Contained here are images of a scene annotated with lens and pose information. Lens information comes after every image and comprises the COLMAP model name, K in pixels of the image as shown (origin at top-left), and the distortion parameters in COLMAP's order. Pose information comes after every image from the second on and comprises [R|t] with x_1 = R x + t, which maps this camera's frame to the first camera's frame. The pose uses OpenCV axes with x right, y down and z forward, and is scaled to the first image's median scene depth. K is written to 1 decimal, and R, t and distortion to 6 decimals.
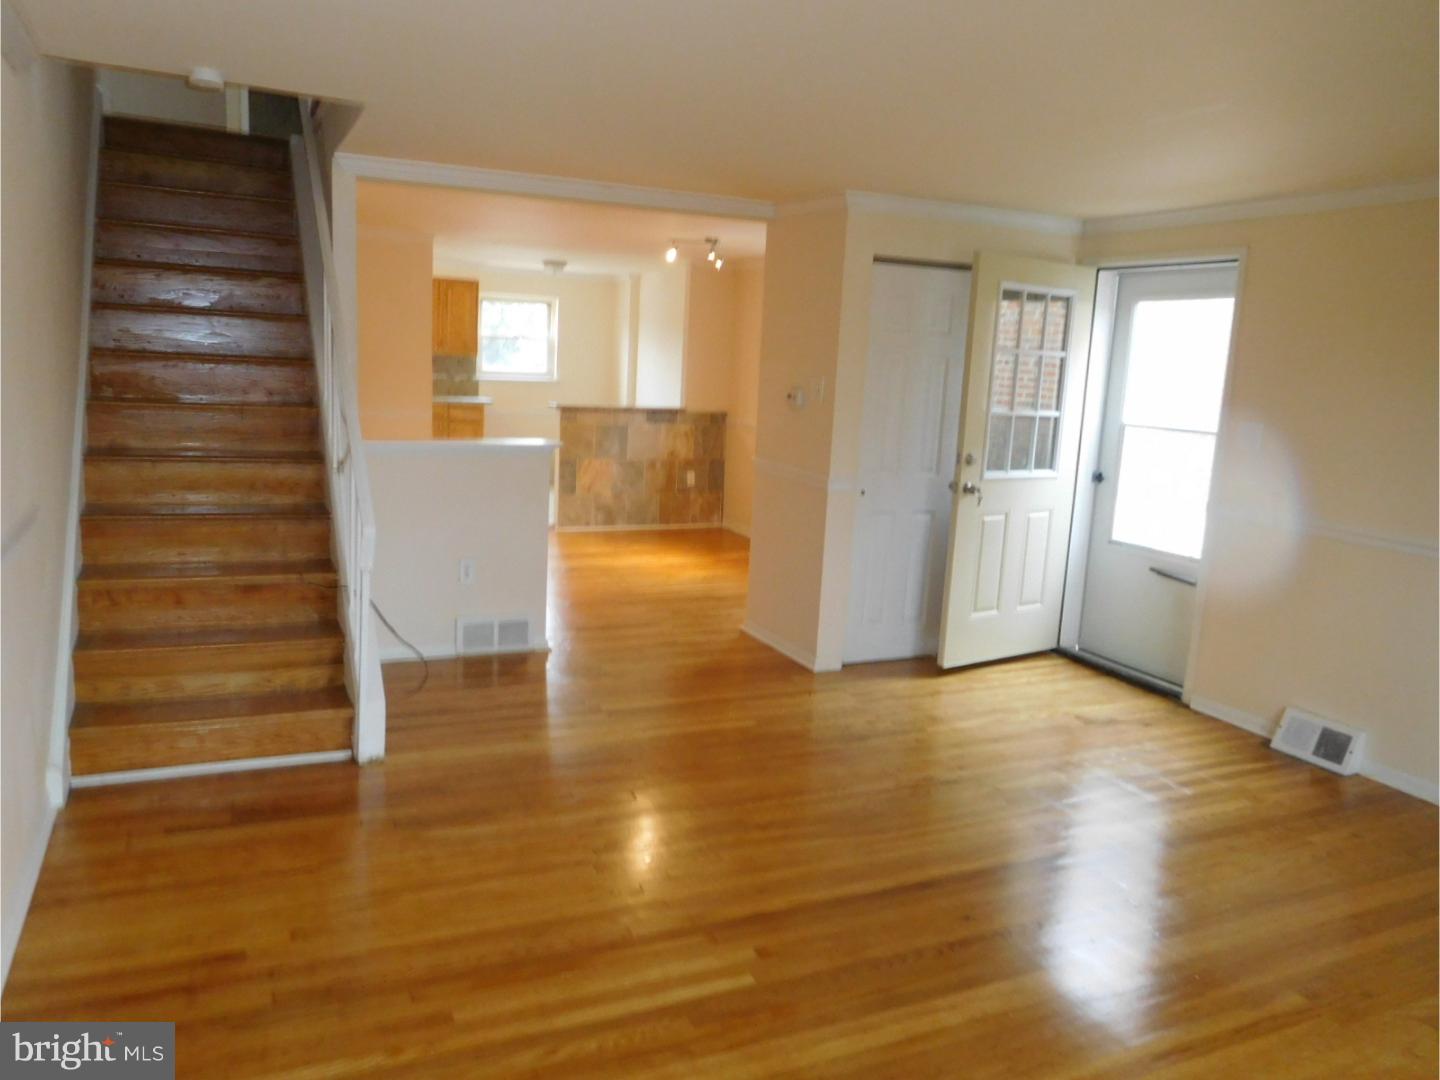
lens RADIAL K [[1075.2, 0, 725.7], [0, 1075.2, 539.9], [0, 0, 1]] dist [-0.023322, 0.012286]
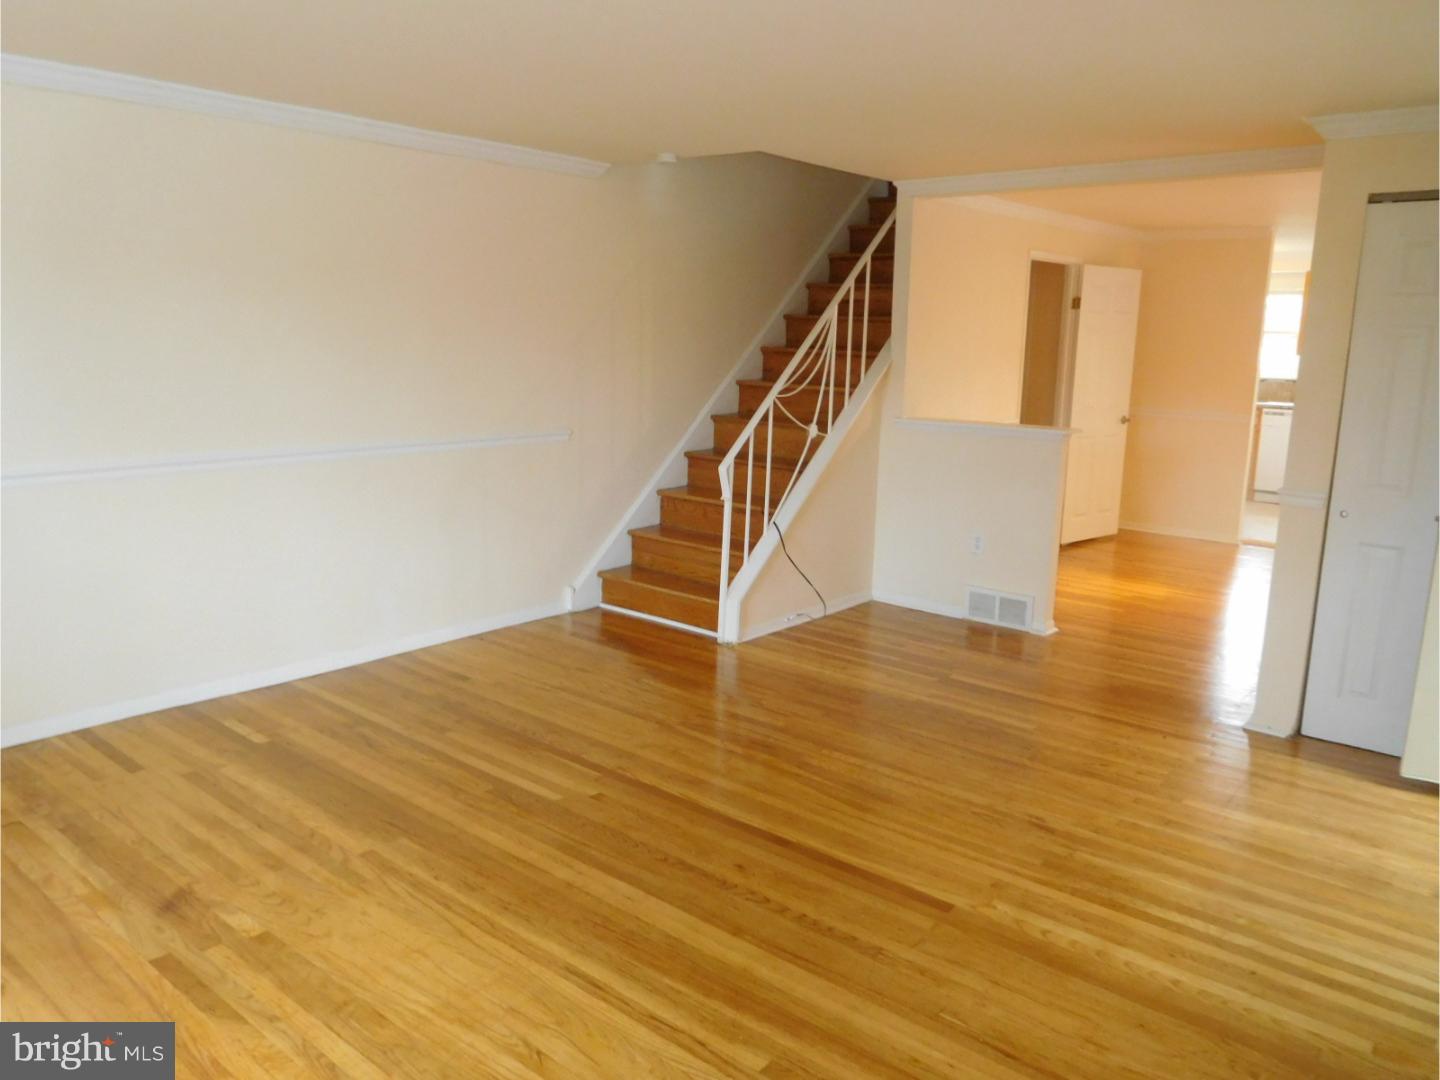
lens RADIAL K [[1075.2, 0, 725.7], [0, 1075.2, 539.9], [0, 0, 1]] dist [-0.023322, 0.012286]
pose [[0.414161, 0.131727, -0.900621, 0.636567], [-0.155395, 0.985178, 0.072634, -0.014344], [0.896840, 0.109870, 0.428493, 0.300282]]
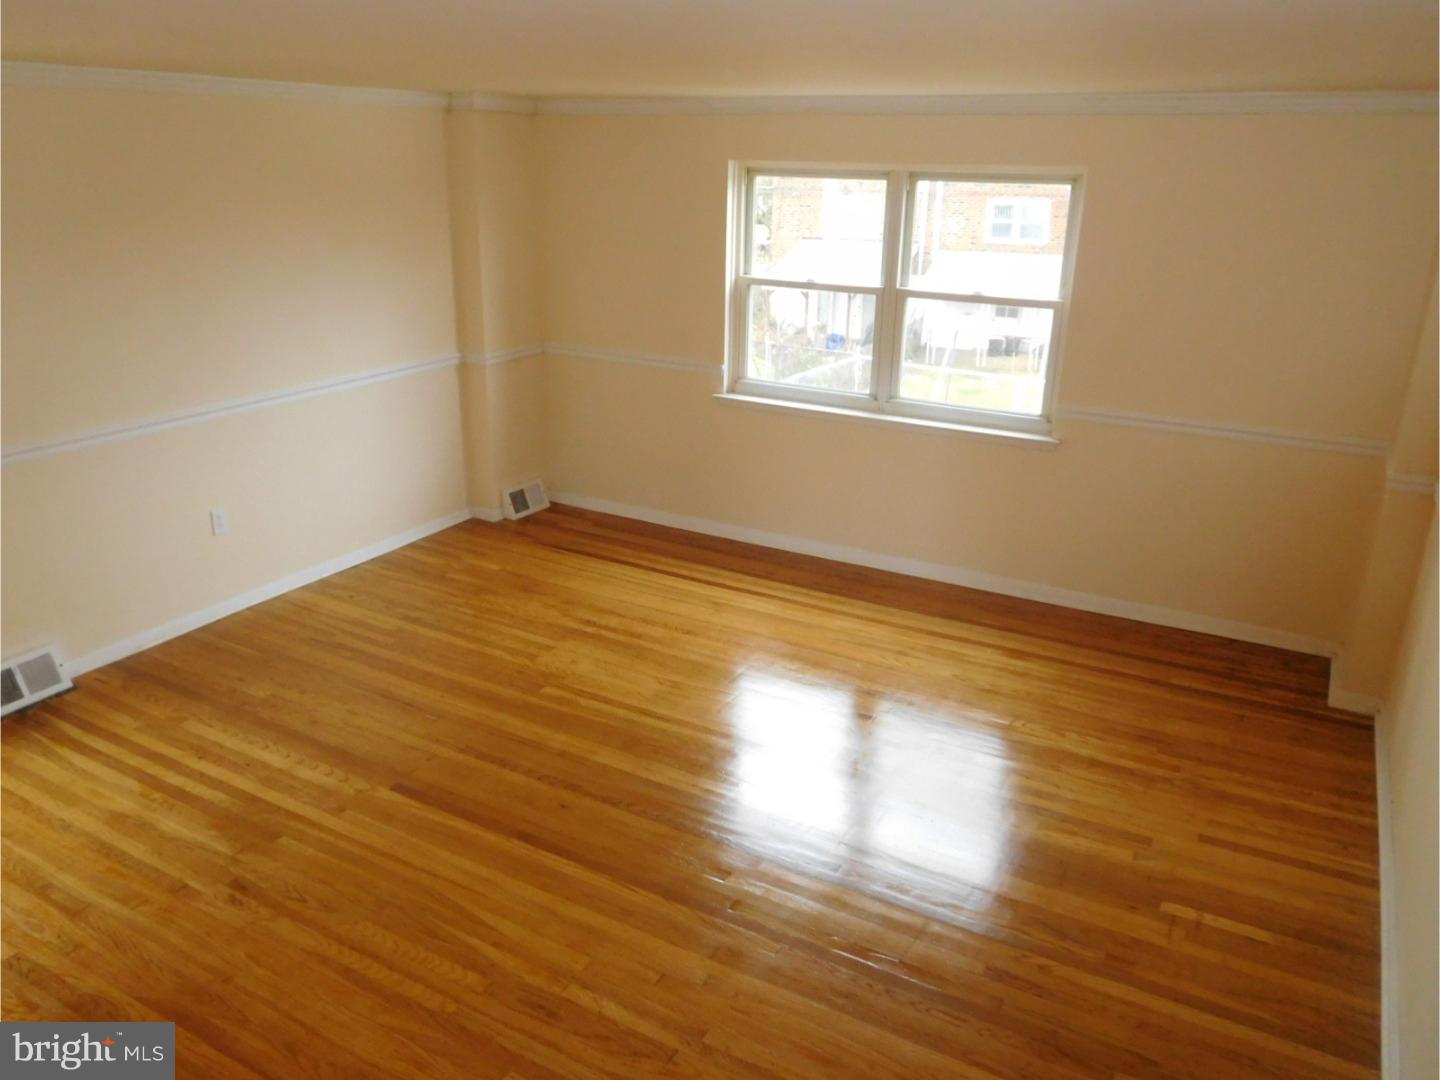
lens RADIAL K [[1075.7, 0, 720.0], [0, 1075.7, 540.0], [0, 0, 1]] dist [-0.003532, 0.003966]
pose [[-0.568594, -0.345685, 0.746460, -0.378062], [0.084672, 0.878006, 0.471100, -0.259453], [-0.818249, 0.331069, -0.469959, 0.764031]]
